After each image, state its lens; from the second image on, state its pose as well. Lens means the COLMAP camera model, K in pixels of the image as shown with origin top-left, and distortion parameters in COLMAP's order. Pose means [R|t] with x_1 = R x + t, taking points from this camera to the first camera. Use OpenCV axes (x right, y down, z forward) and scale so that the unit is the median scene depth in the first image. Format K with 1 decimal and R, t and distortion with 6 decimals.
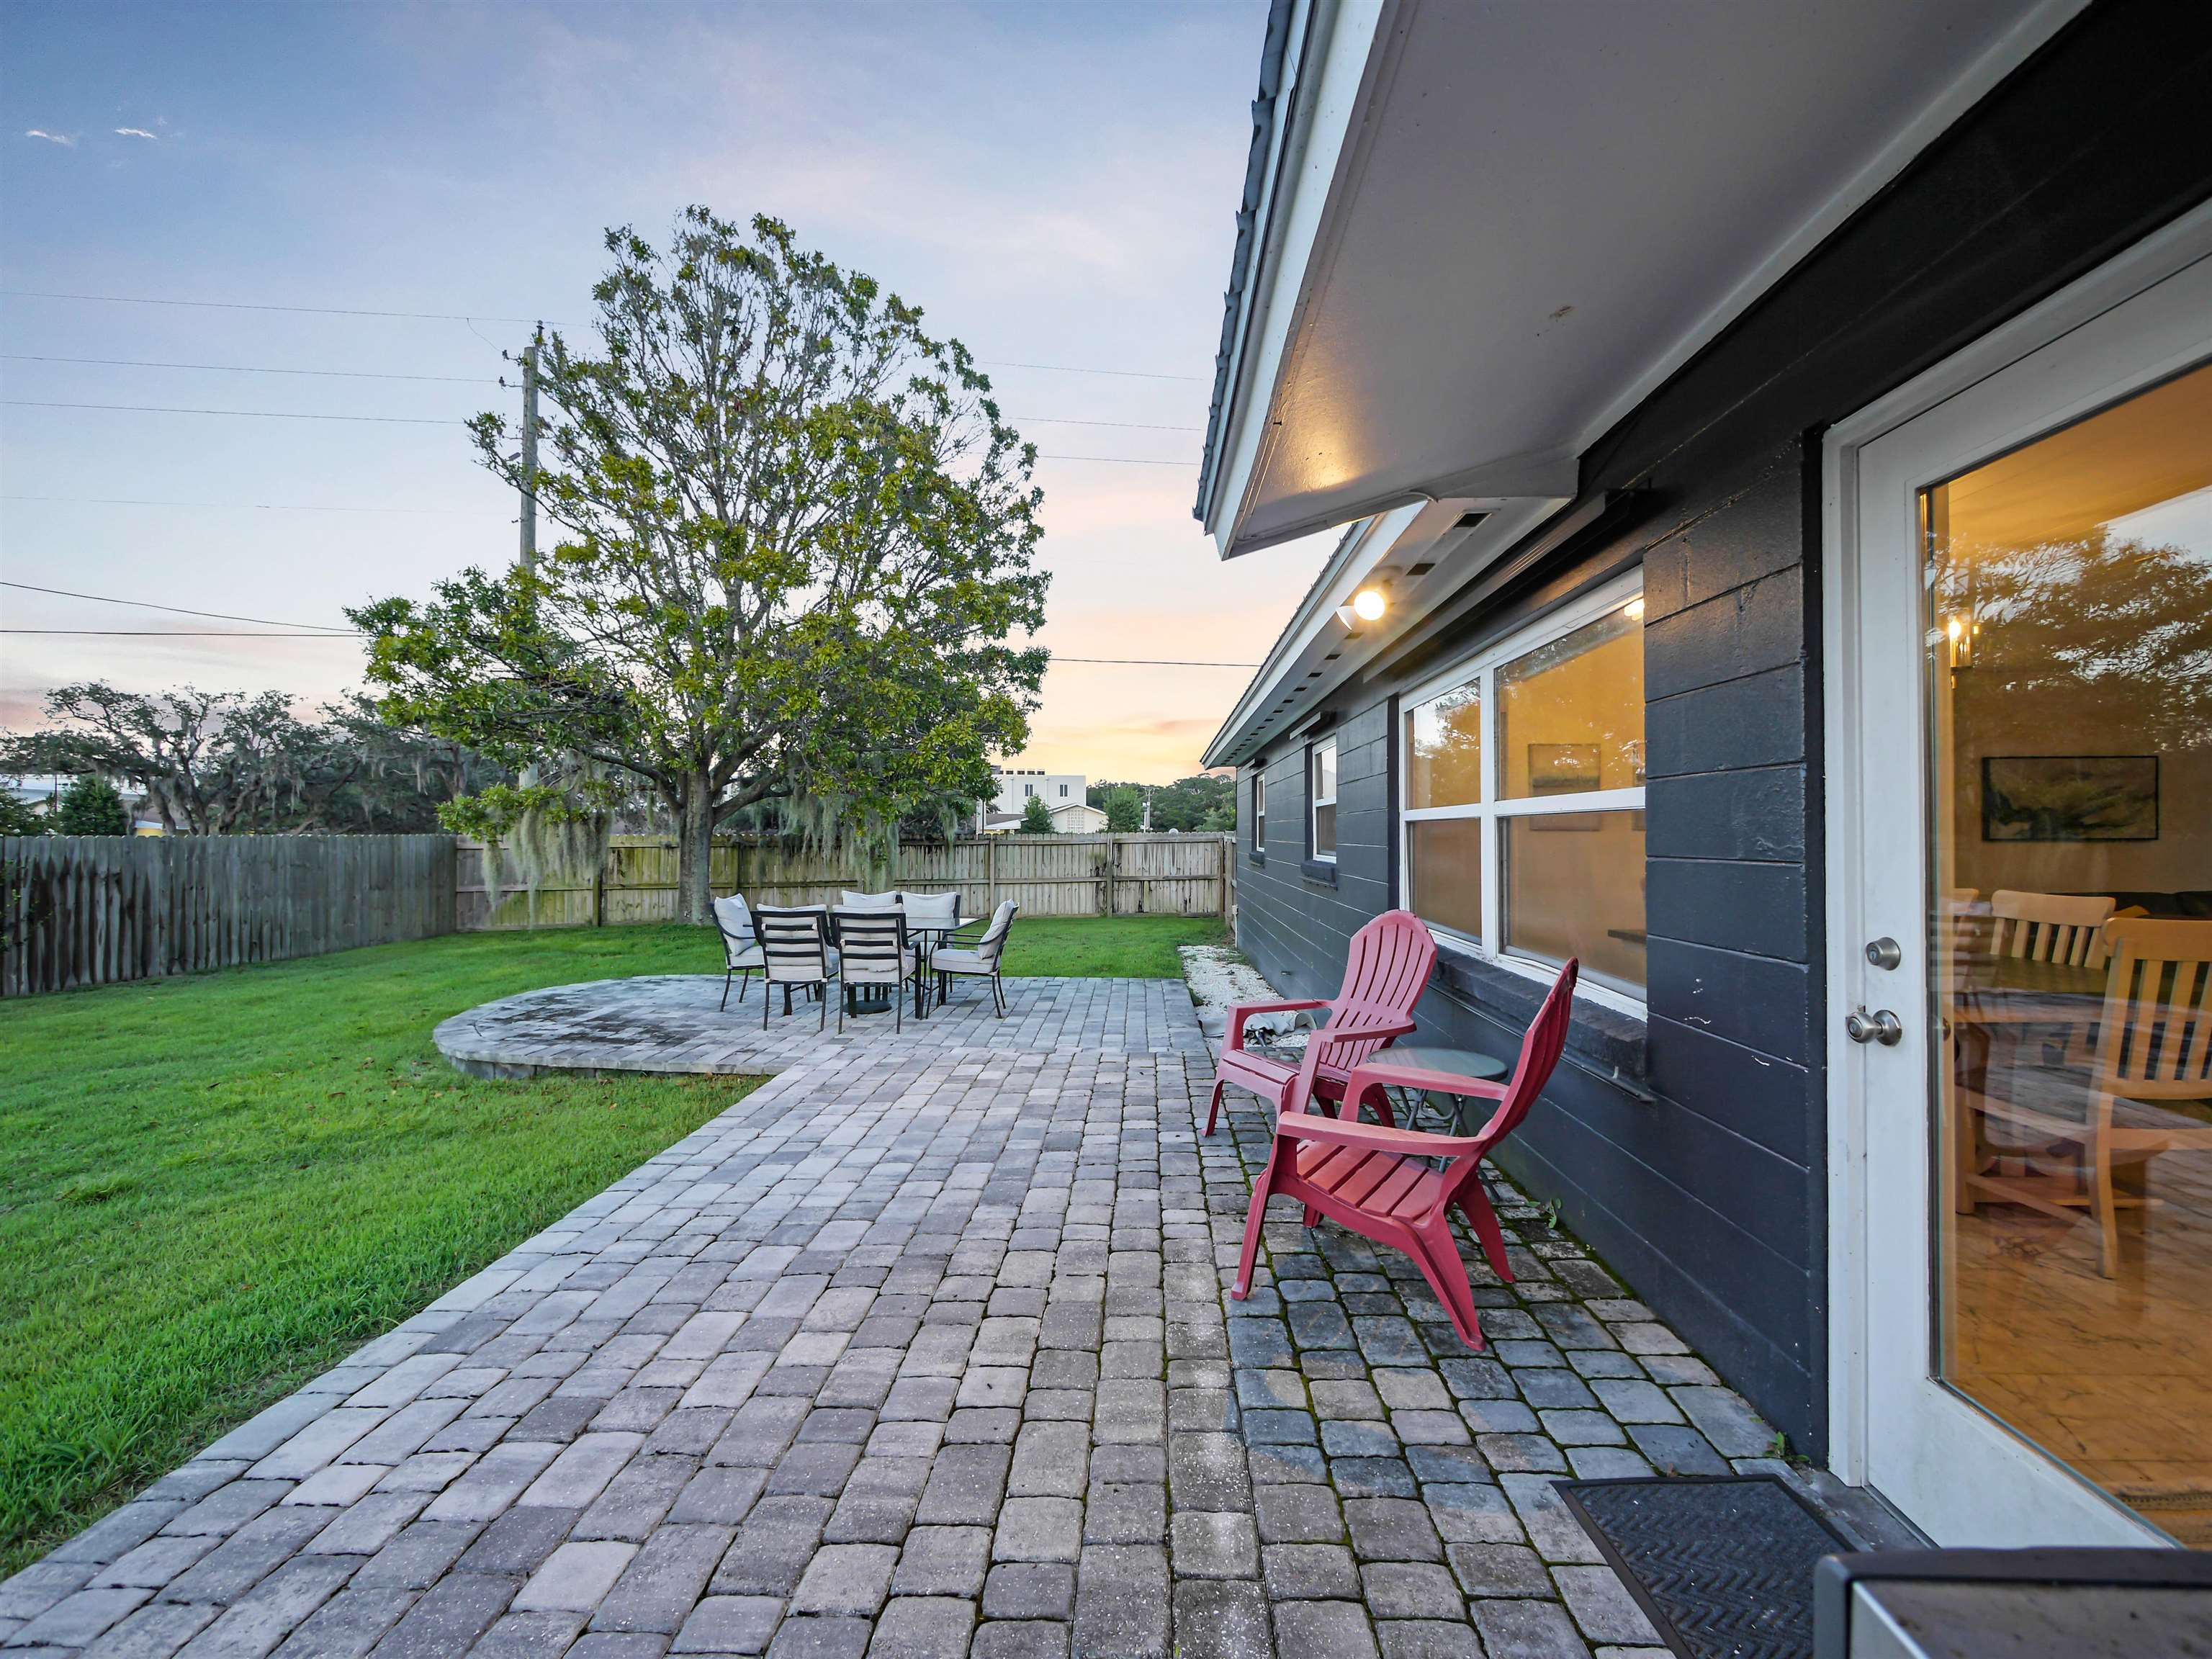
lens RADIAL K [[937.2, 0, 1012.6], [0, 937.2, 831.3], [0, 0, 1]] dist [-0.003441, 0.000121]
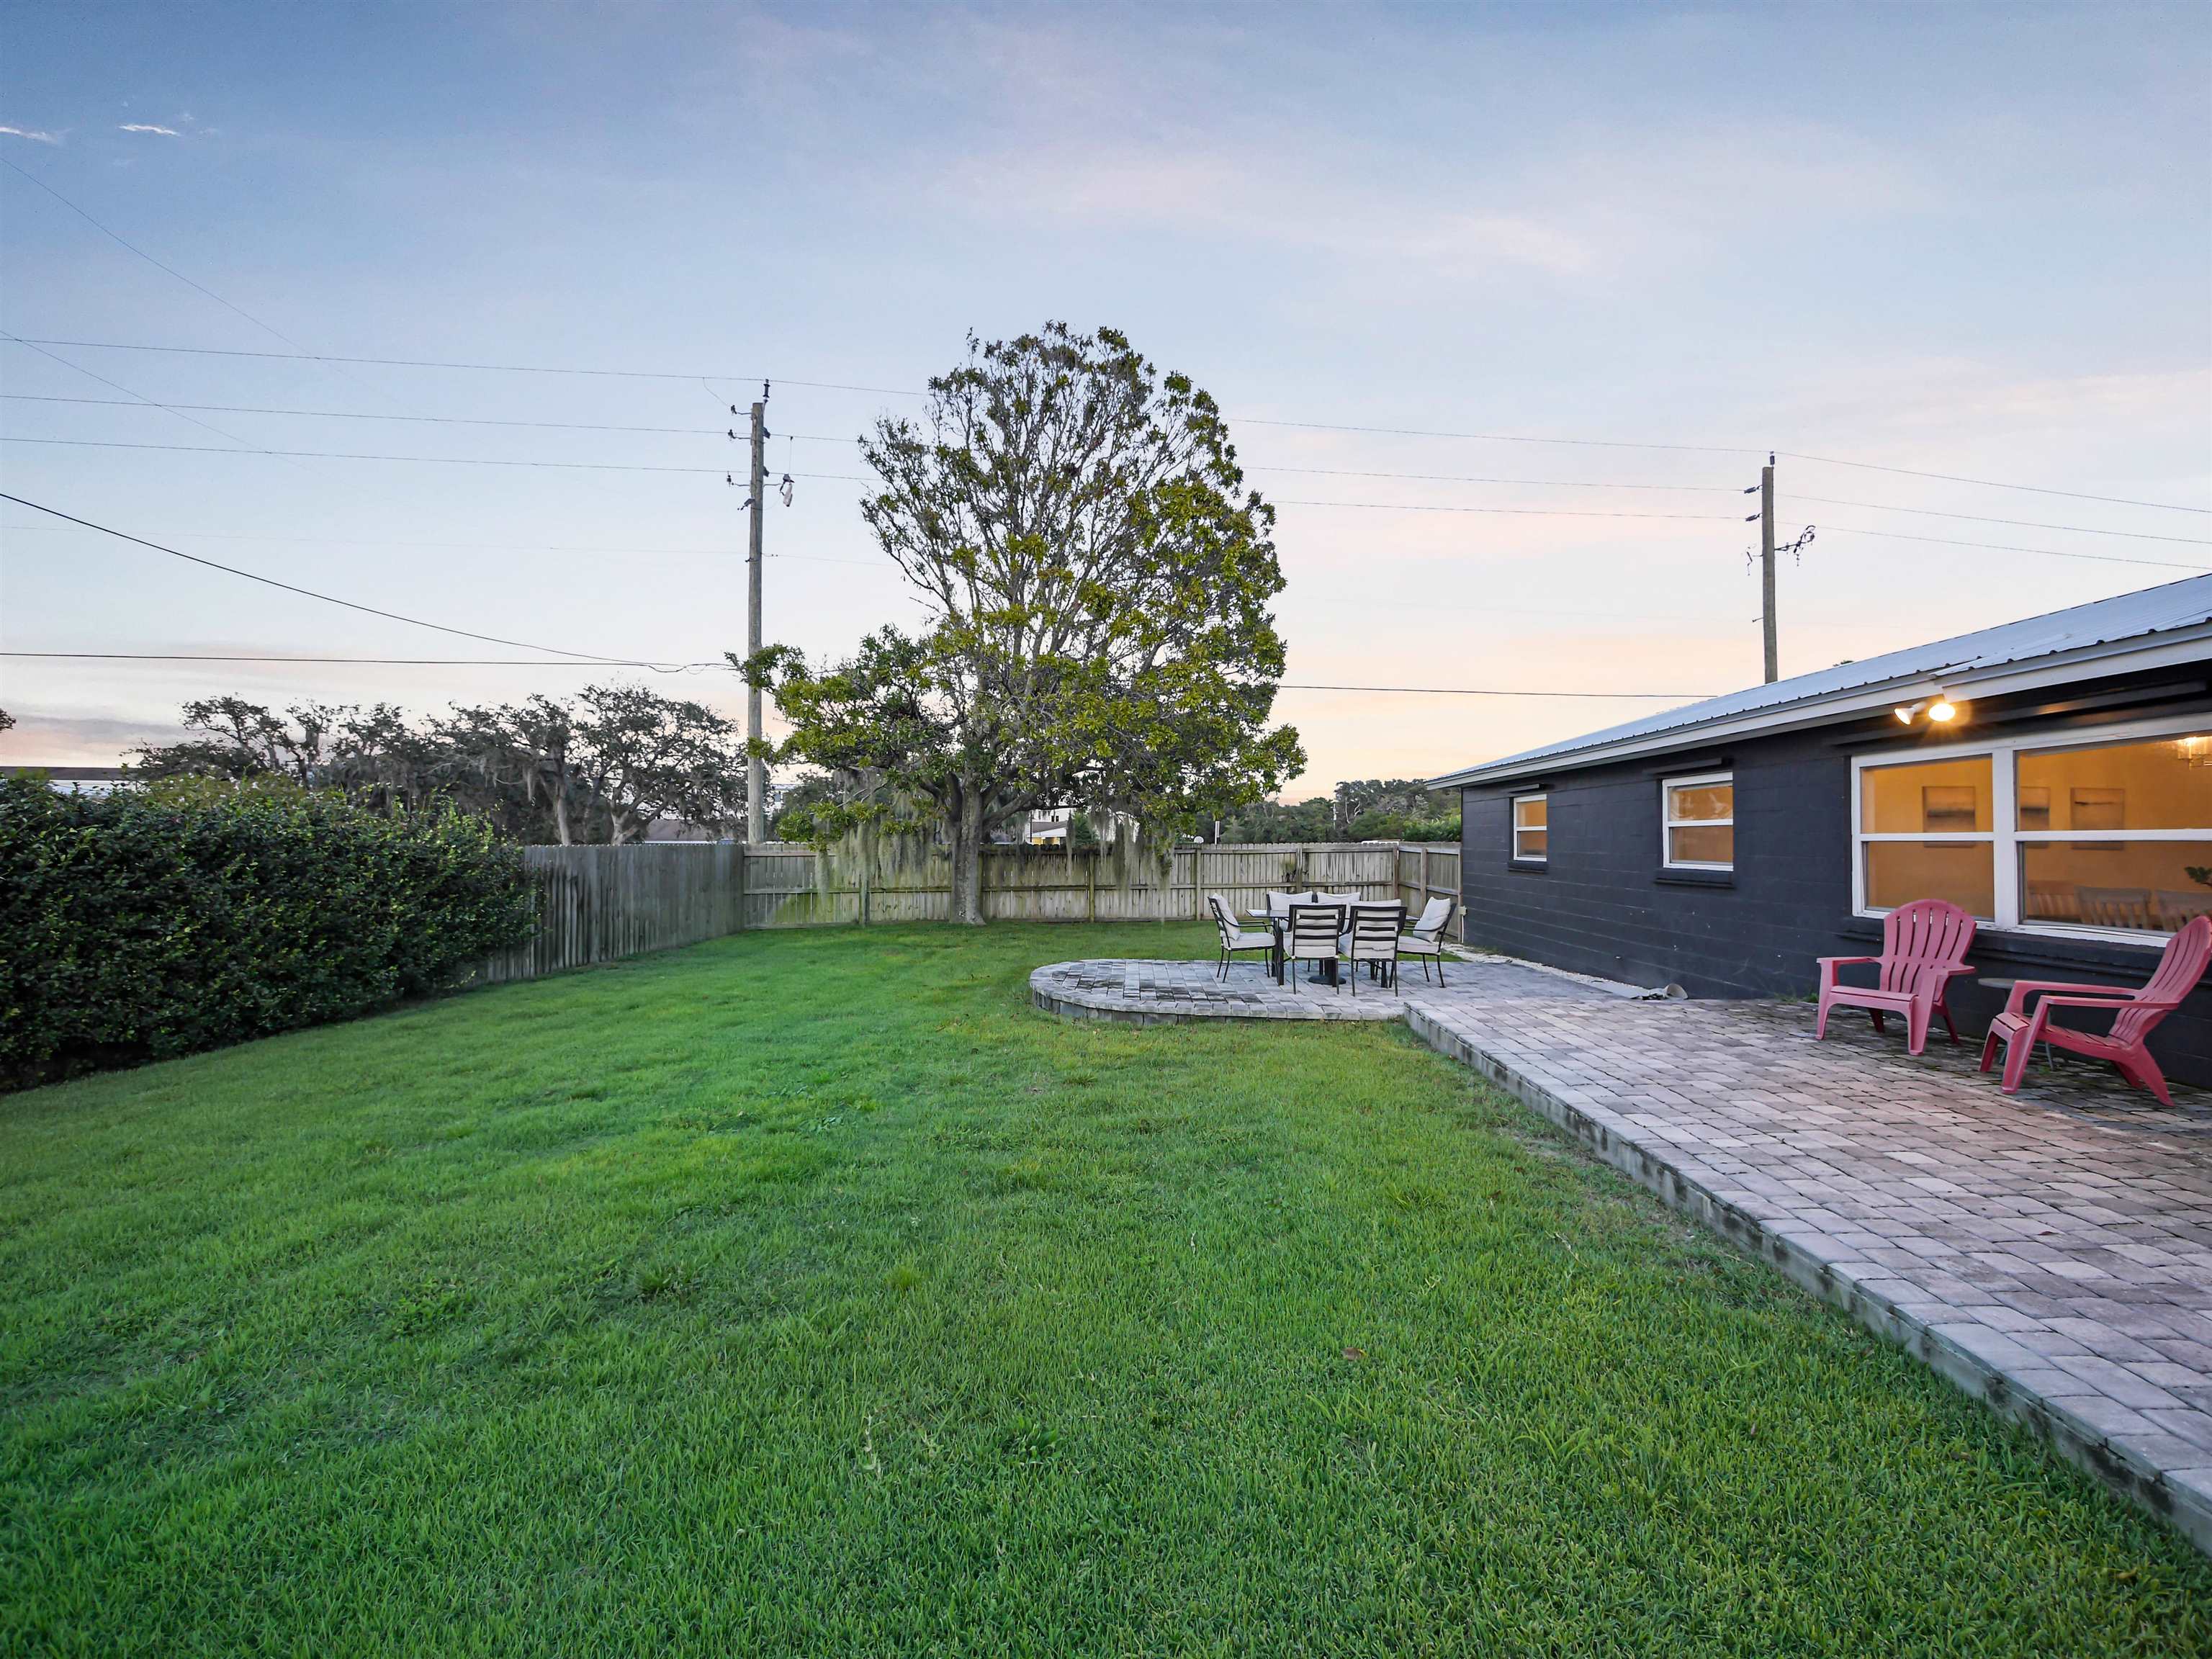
lens RADIAL K [[872.1, 0, 1147.1], [0, 872.1, 833.3], [0, 0, 1]] dist [-0.002081, -0.000169]
pose [[0.999976, 0.002488, -0.006493, -0.161676], [-0.002541, 0.999964, -0.008145, -0.002218], [0.006473, 0.008162, 0.999946, -0.085648]]
